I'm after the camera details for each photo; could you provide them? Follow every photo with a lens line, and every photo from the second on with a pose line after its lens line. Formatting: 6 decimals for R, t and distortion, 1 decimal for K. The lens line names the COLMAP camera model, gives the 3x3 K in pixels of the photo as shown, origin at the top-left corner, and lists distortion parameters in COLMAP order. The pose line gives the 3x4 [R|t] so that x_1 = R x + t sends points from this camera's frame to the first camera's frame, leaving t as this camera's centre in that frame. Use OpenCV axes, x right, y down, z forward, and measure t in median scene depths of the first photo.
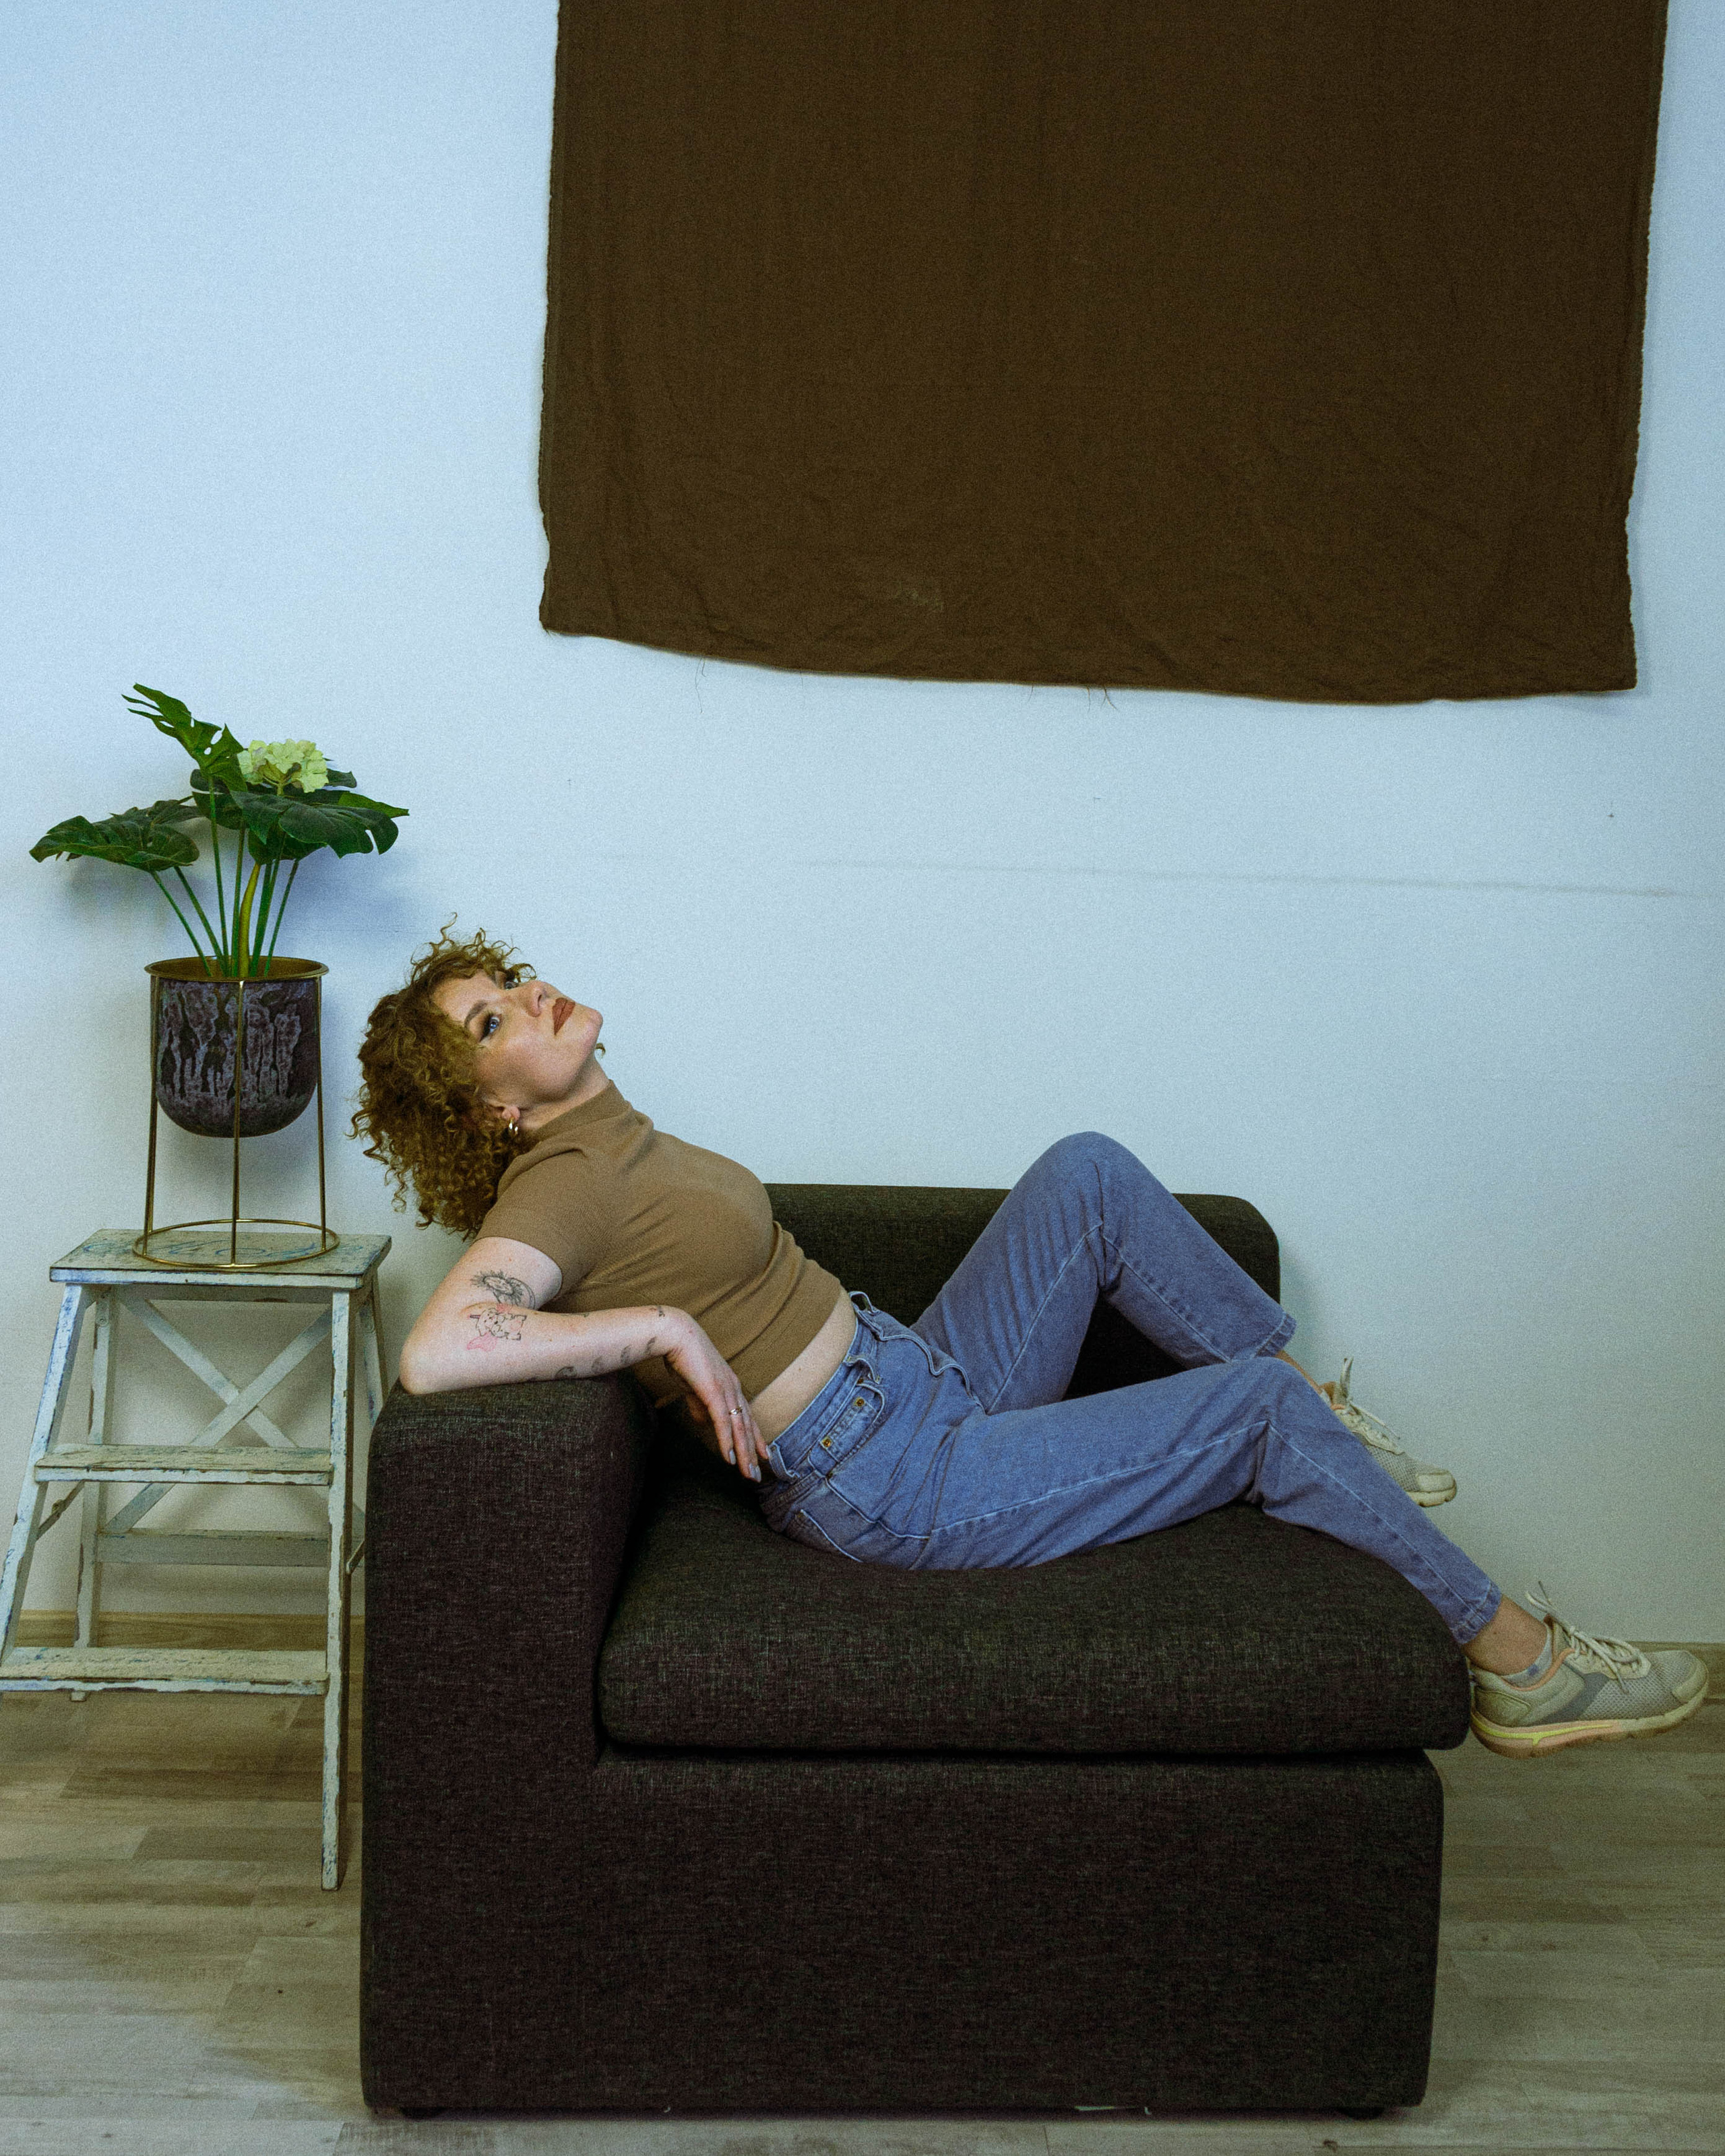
lens RADIAL K [[2101.4, 0, 894.9], [0, 2101.4, 845.0], [0, 0, 1]] dist [-0.017423, 0.000000]
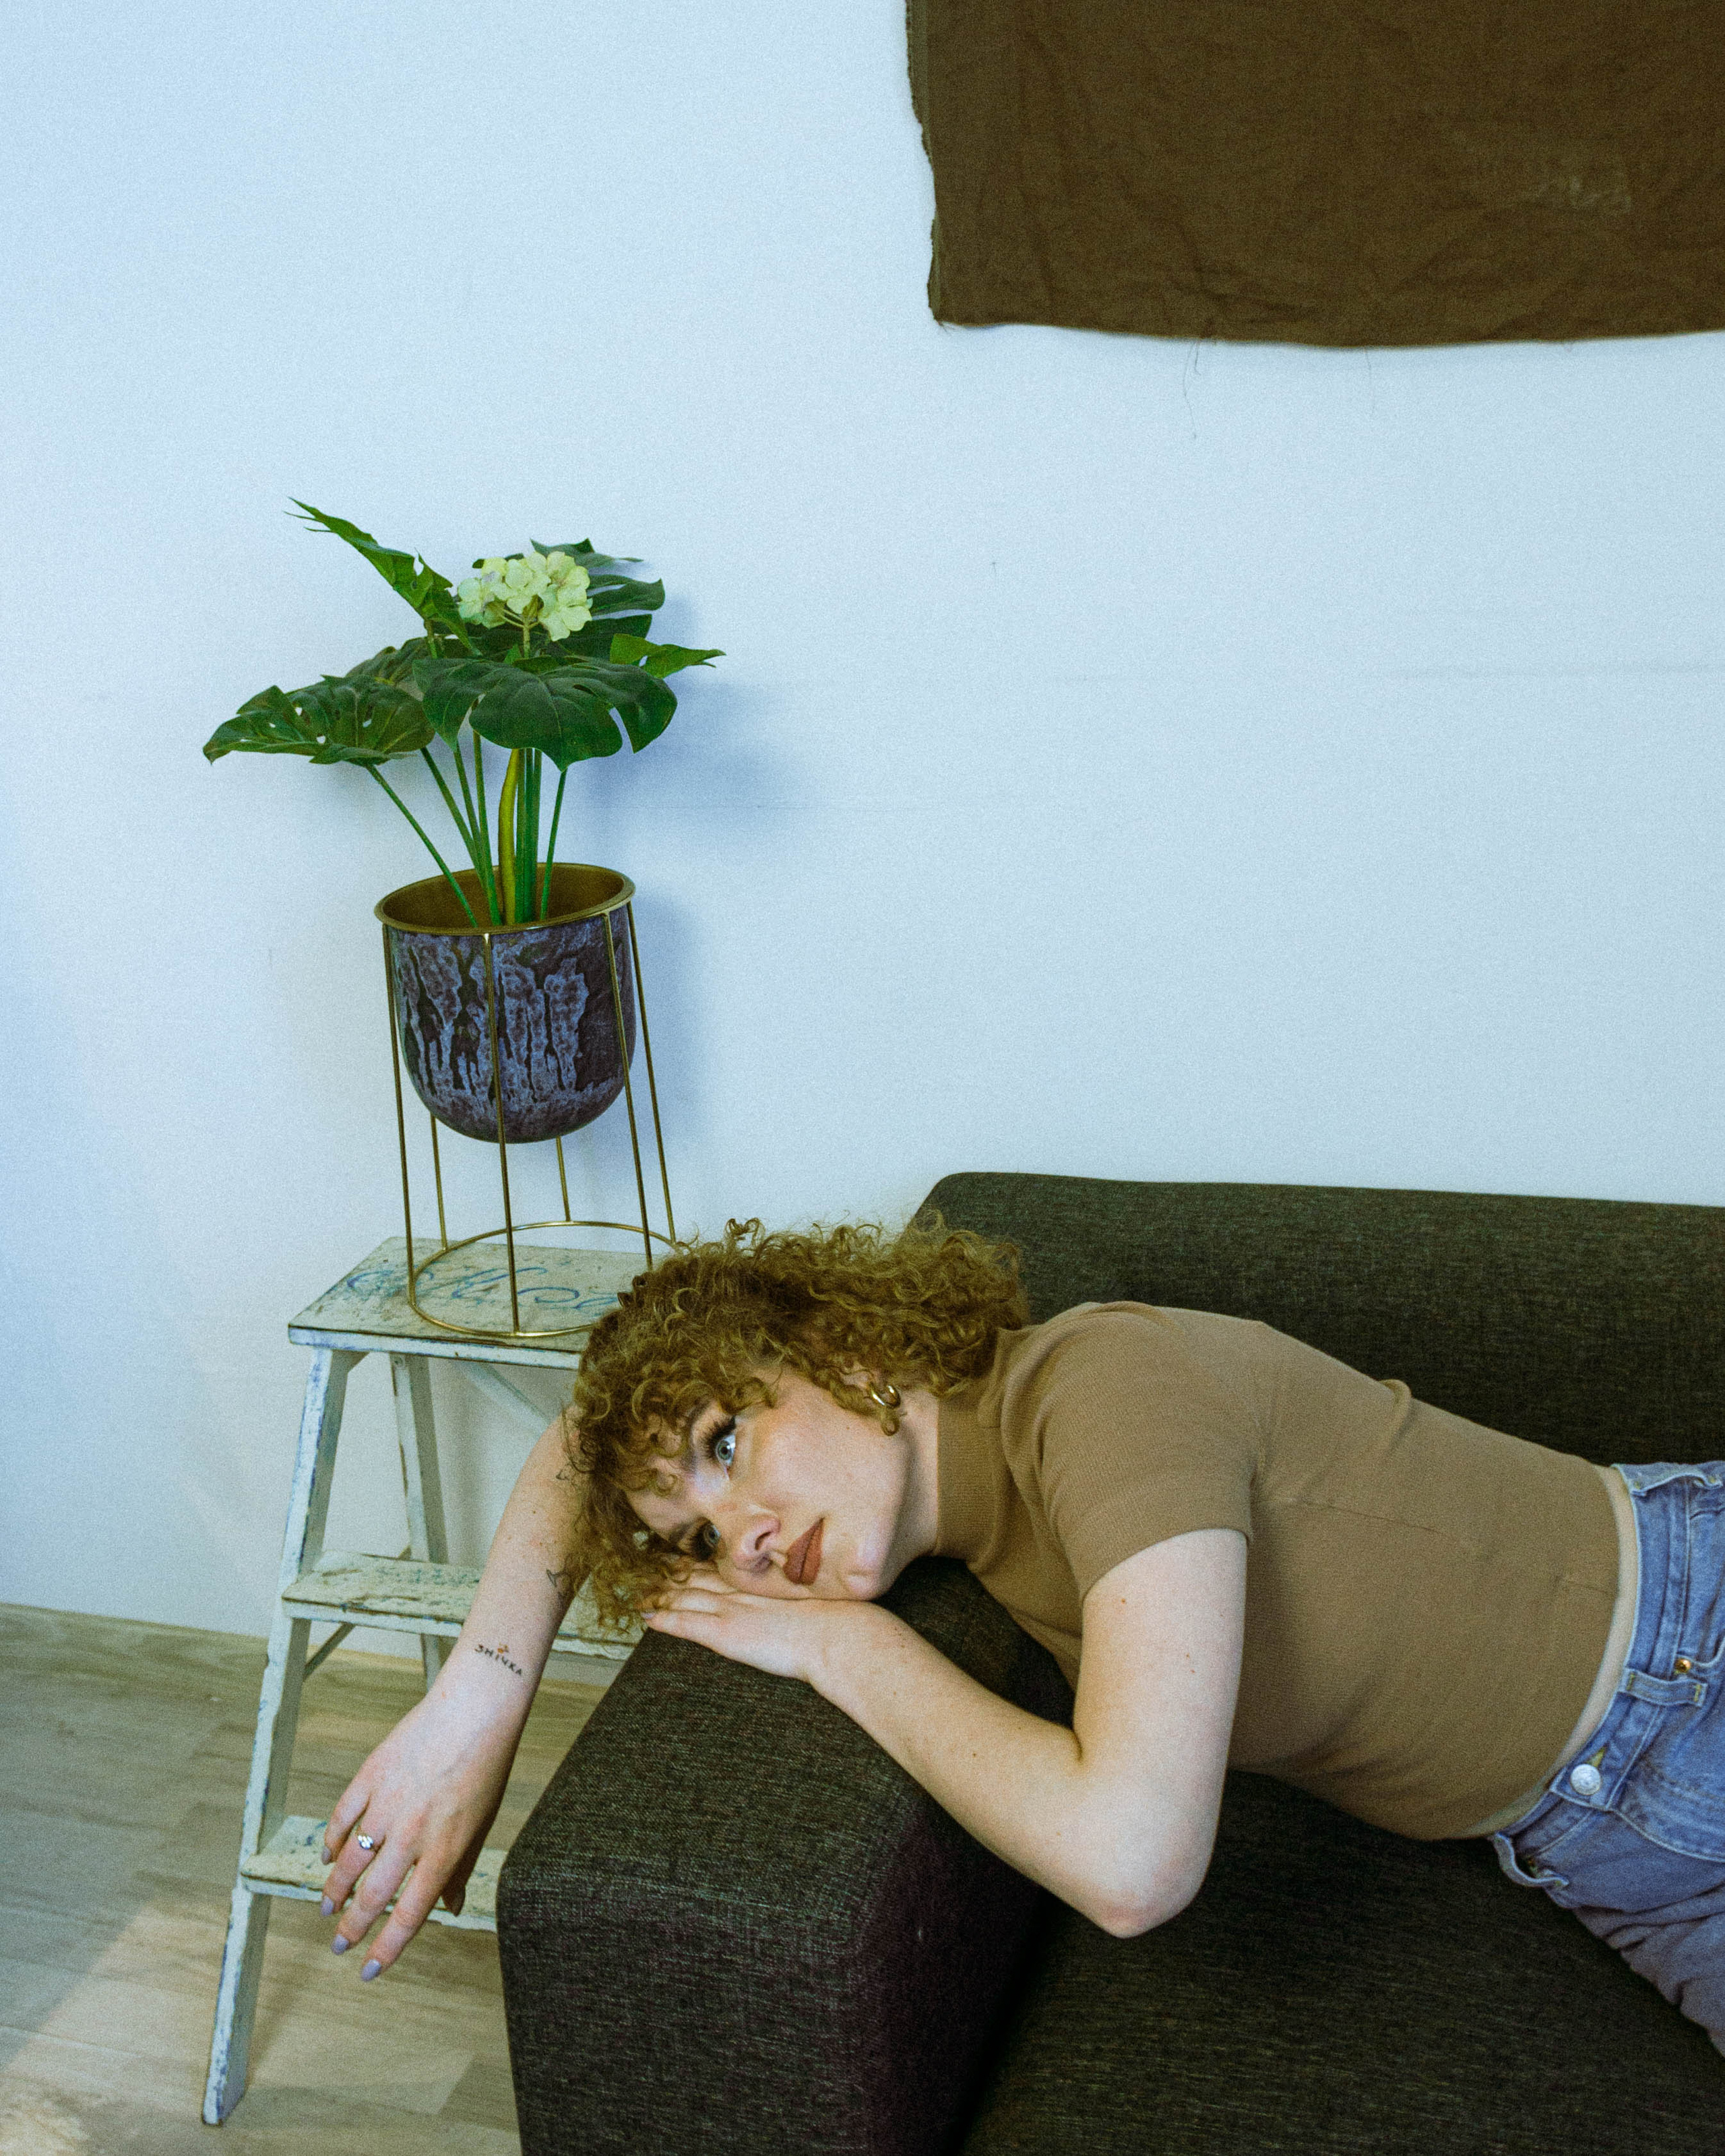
lens RADIAL K [[2296.8, 0, 710.9], [0, 2296.8, 958.1], [0, 0, 1]] dist [0.001909, 0.000000]
pose [[0.921987, 0.000102, -0.387220, 0.038883], [0.082615, 0.976923, 0.196967, -0.067037], [0.378305, -0.213592, 0.900702, 0.373196]]
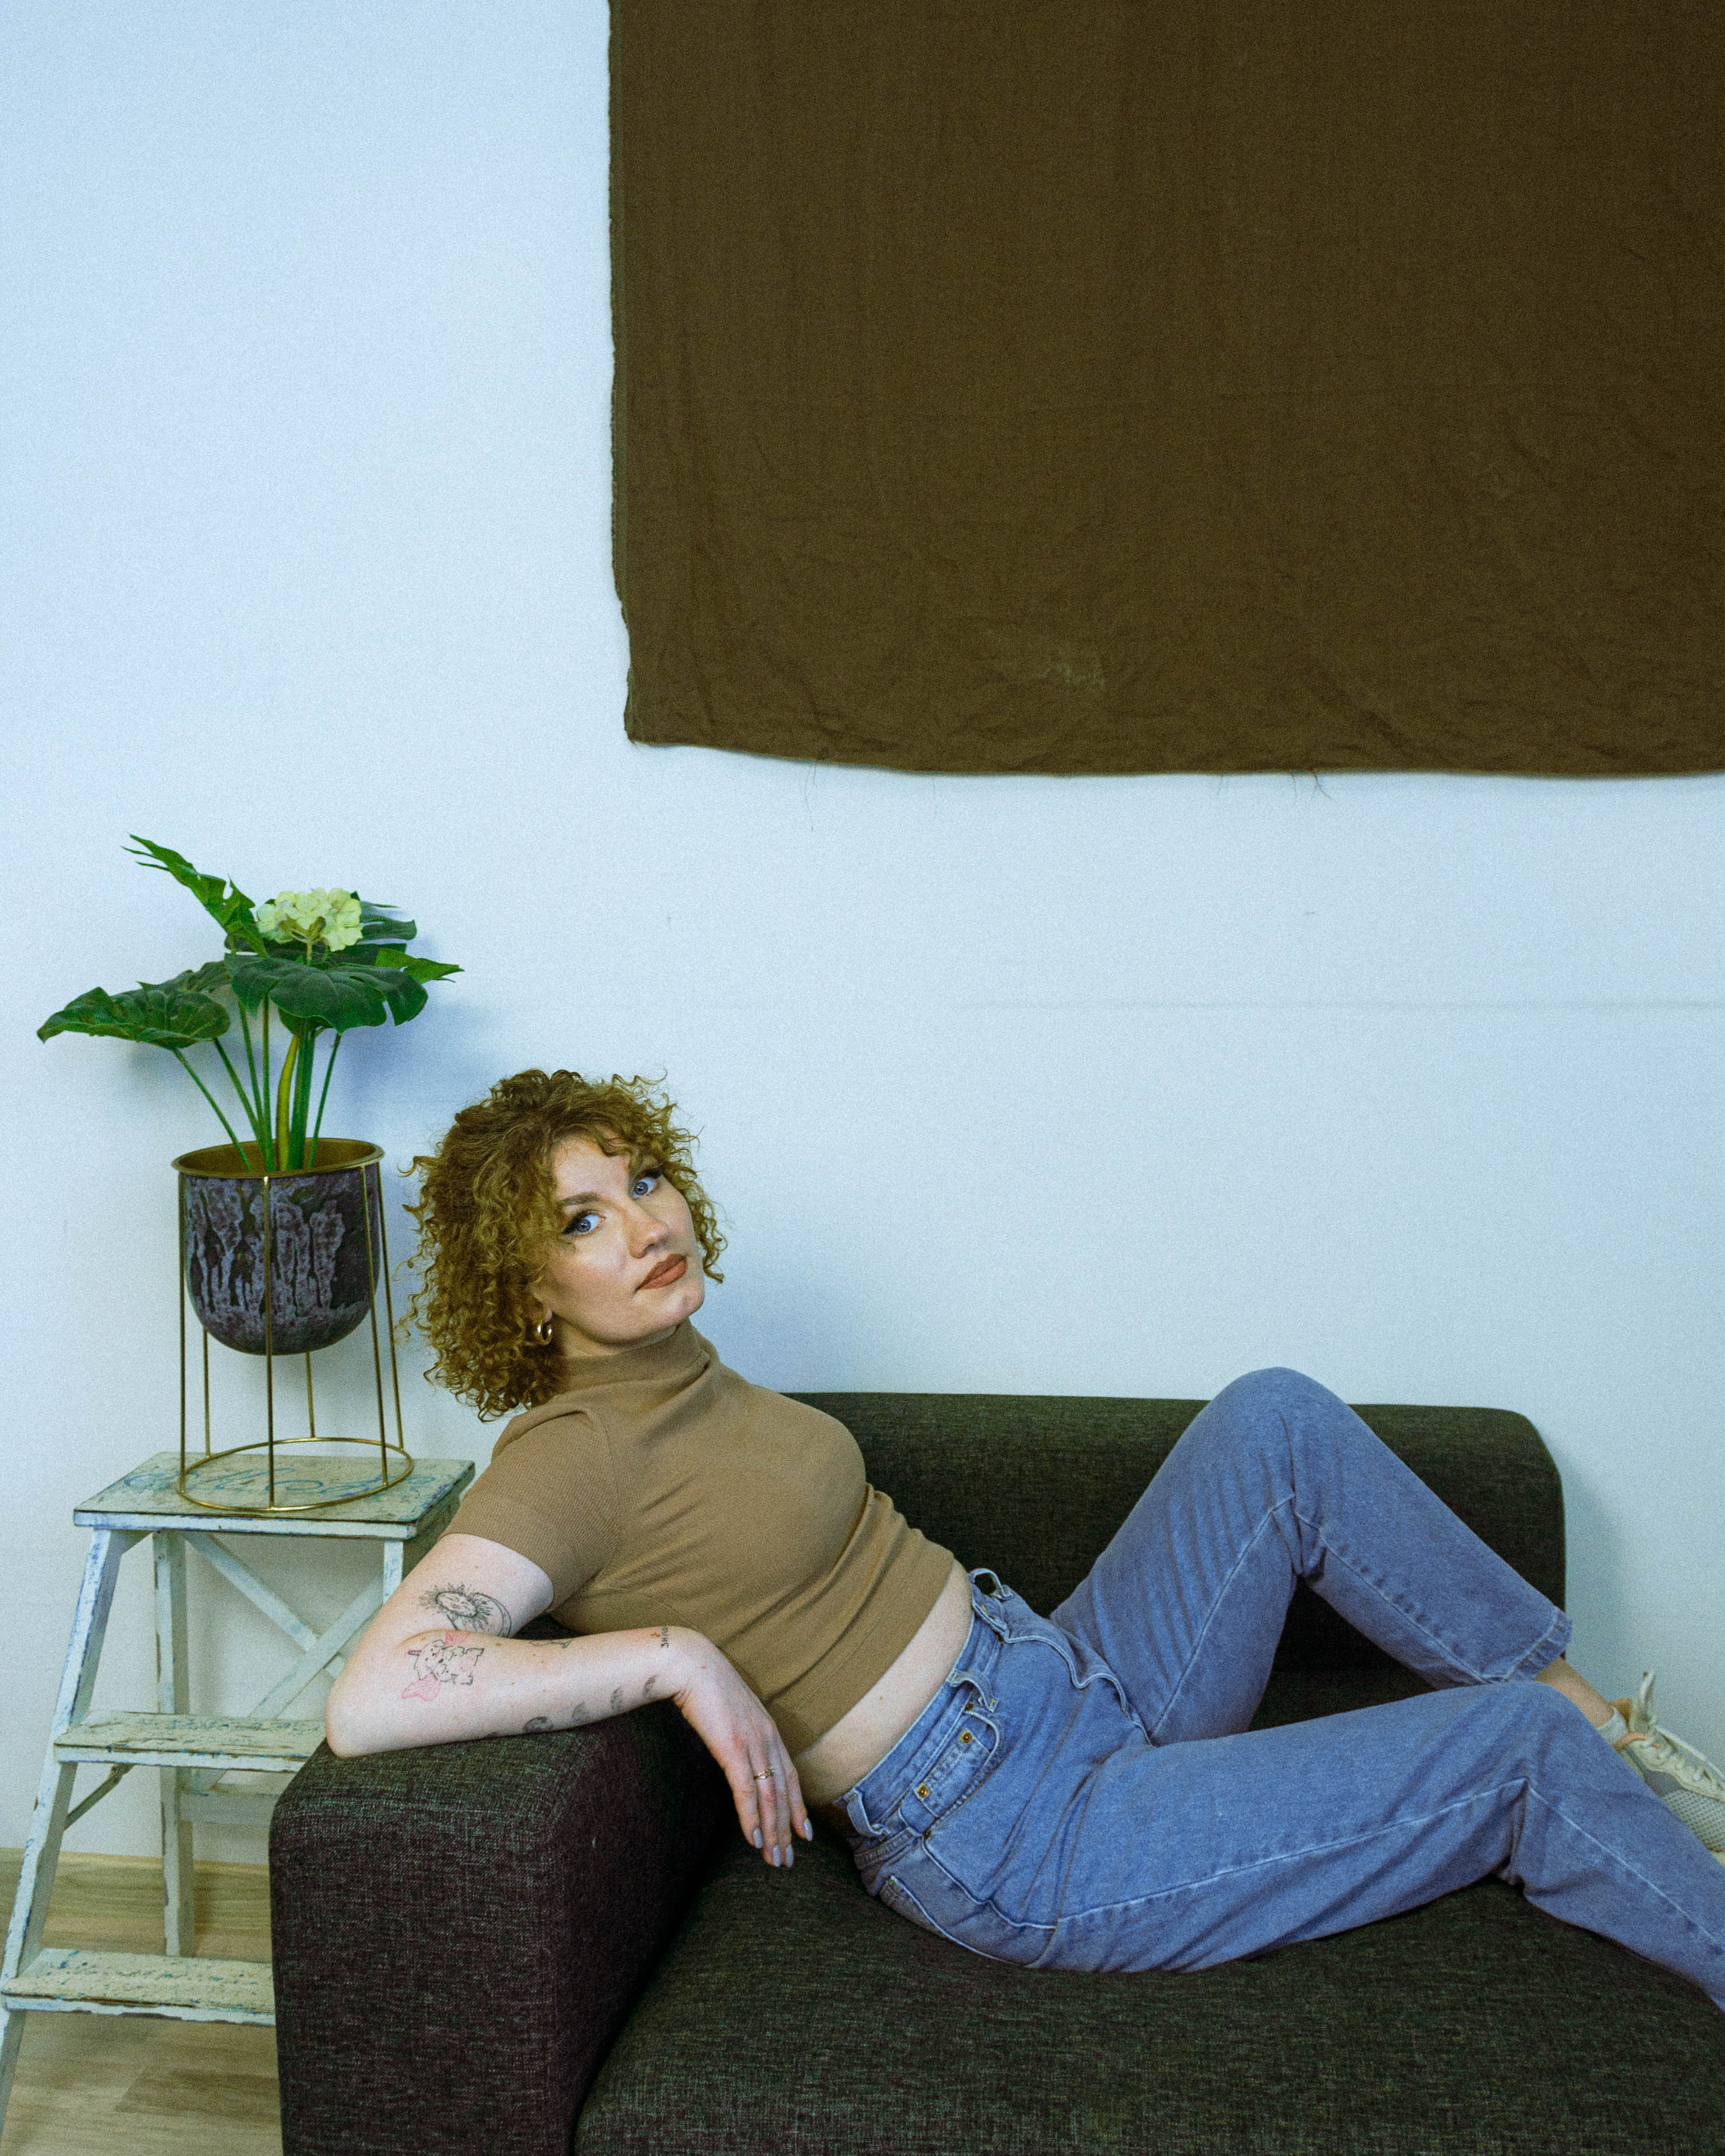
lens RADIAL K [[2042.3, 0, 833.7], [0, 2042.3, 990.4], [0, 0, 1]] dist [-0.009437, 0.000000]
pose [[0.981025, -0.034890, -0.190718, 0.076107], [0.039961, 0.998941, 0.022805, -0.020633], [0.189720, -0.029993, 0.981380, 0.239158]]
